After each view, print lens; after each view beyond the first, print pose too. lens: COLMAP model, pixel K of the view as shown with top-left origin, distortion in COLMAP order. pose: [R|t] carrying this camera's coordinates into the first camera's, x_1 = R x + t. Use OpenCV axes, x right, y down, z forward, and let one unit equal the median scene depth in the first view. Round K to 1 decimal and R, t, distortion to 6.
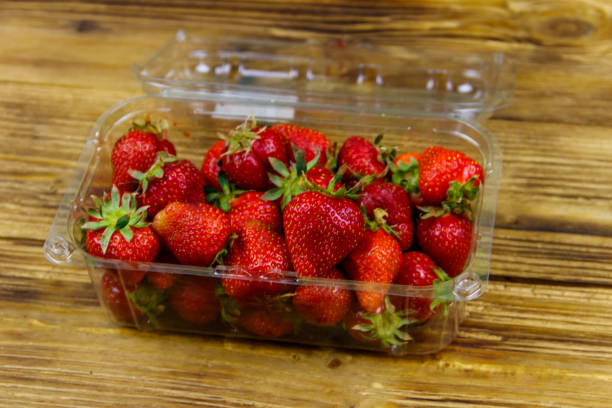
lens RADIAL K [[1438.4, 0, 303.5], [0, 1438.4, 187.7], [0, 0, 1]] dist [0.020285, -0.152119]
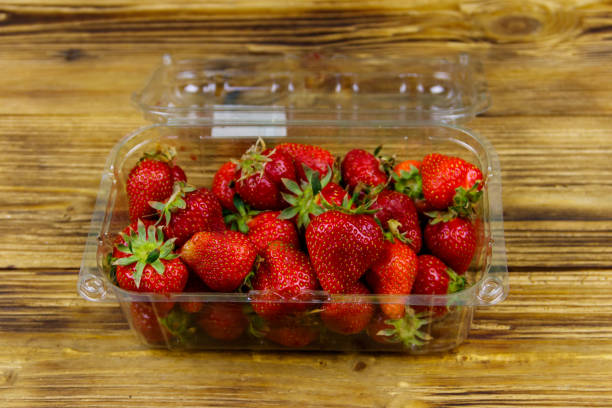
lens RADIAL K [[1166.3, 0, 306.0], [0, 1166.3, 204.0], [0, 0, 1]] dist [-0.010015, -0.012605]
pose [[0.992737, -0.085277, 0.084864, -0.079349], [0.080180, 0.994865, 0.061763, -0.052955], [-0.089695, -0.054510, 0.994476, 0.147789]]
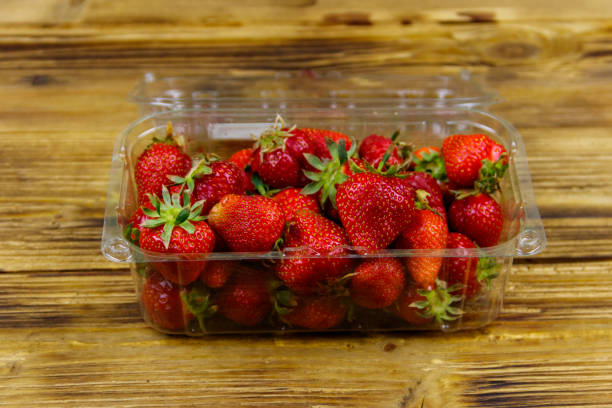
lens RADIAL K [[1532.2, 0, 306.0], [0, 1532.2, 204.0], [0, 0, 1]] dist [0.033441, 0.192010]
pose [[0.978174, -0.073553, 0.194335, -0.233259], [0.096563, 0.989039, -0.111706, 0.134267], [-0.183989, 0.128033, 0.974554, -0.053529]]
